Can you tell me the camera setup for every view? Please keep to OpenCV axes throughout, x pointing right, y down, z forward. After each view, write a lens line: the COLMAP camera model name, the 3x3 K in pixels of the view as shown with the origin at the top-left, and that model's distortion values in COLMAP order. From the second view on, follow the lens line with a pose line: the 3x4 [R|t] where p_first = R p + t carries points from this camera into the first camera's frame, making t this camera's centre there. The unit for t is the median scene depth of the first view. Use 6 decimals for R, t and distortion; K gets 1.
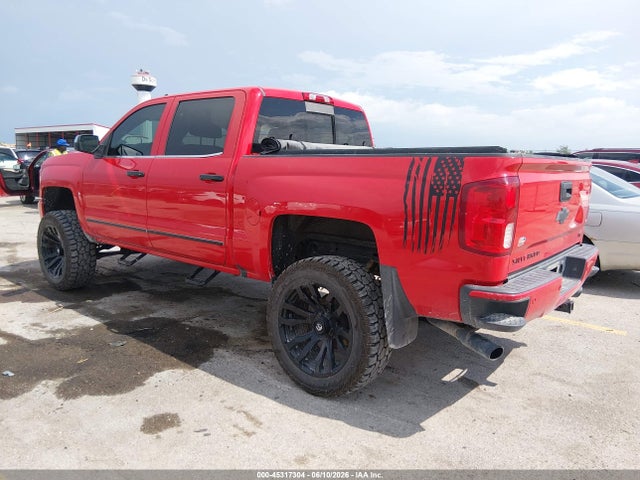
lens RADIAL K [[512.5, 0, 320.0], [0, 512.5, 240.0], [0, 0, 1]] dist [0.140505, -0.212814]
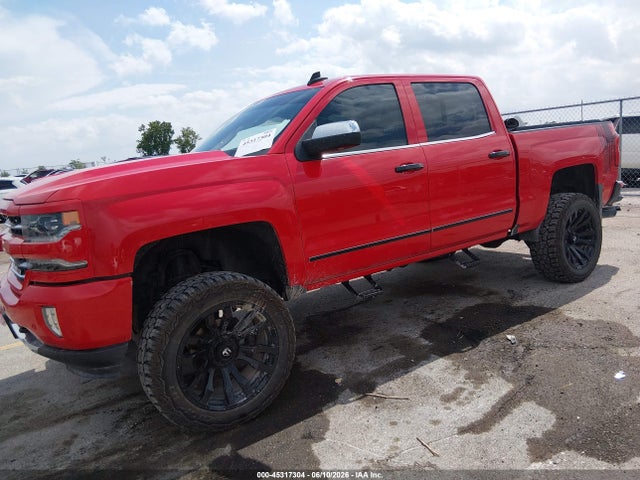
lens RADIAL K [[512.5, 0, 320.0], [0, 512.5, 240.0], [0, 0, 1]] dist [0.140505, -0.212814]
pose [[0.187859, -0.188982, 0.963844, -1.157043], [0.238052, 0.960817, 0.141990, -0.161701], [-0.952912, 0.202770, 0.225486, 0.956864]]
